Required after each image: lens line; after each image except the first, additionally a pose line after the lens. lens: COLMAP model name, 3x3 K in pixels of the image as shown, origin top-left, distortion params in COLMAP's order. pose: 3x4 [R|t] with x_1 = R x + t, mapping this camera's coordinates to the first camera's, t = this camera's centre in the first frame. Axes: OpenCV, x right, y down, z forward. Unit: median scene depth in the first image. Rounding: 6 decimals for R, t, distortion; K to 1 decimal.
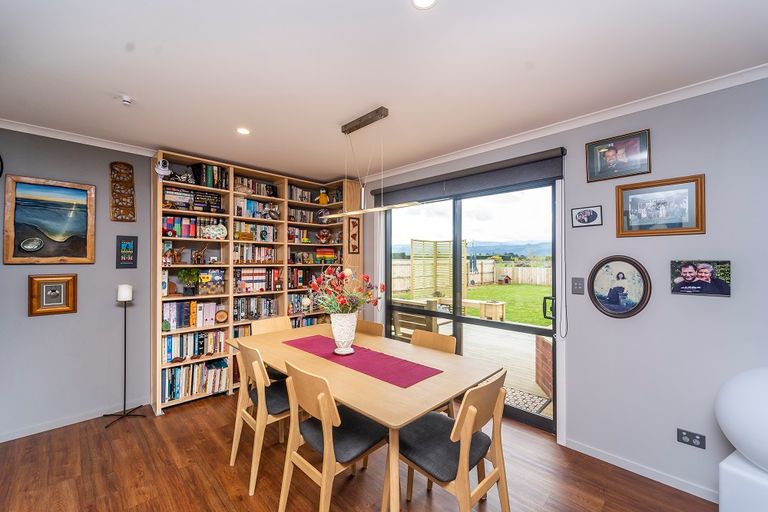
lens RADIAL K [[316.9, 0, 384.3], [0, 316.9, 258.8], [0, 0, 1]] dist [-0.003215, -0.000055]
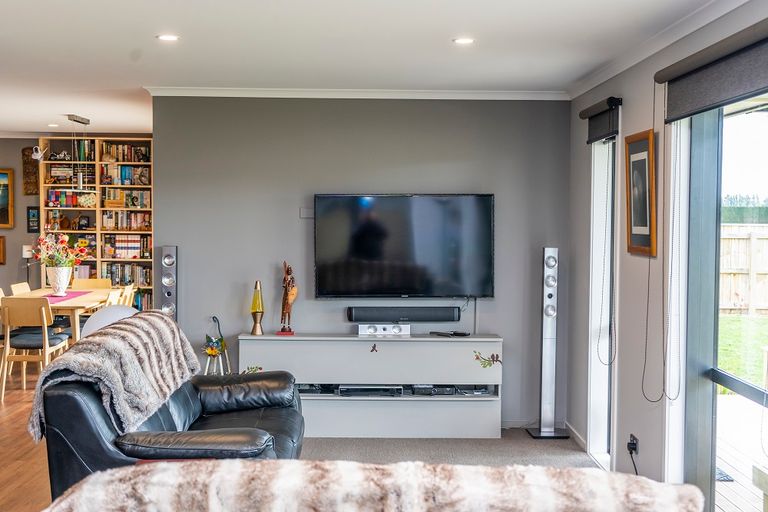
lens RADIAL K [[939.3, 0, 380.3], [0, 939.3, 250.7], [0, 0, 1]] dist [0.027962, 0.000000]
pose [[0.709542, 0.029870, -0.704030, 2.486423], [-0.003022, 0.999221, 0.039349, -0.043663], [0.704657, -0.025792, 0.709079, -0.601356]]
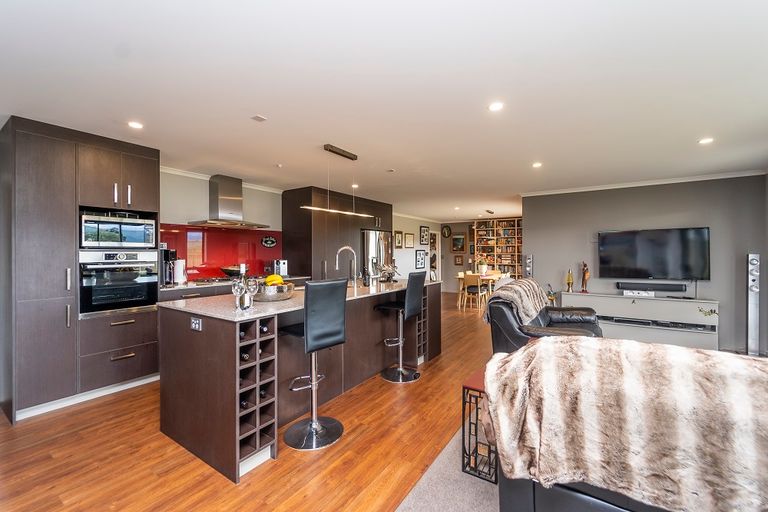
lens RADIAL K [[316.9, 0, 386.0], [0, 316.9, 253.7], [0, 0, 1]] dist [-0.003215, -0.000055]
pose [[0.191438, -0.003751, -0.981498, 2.263495], [0.003998, 0.999987, -0.003042, 0.027330], [0.981497, -0.003342, 0.191450, -0.578391]]
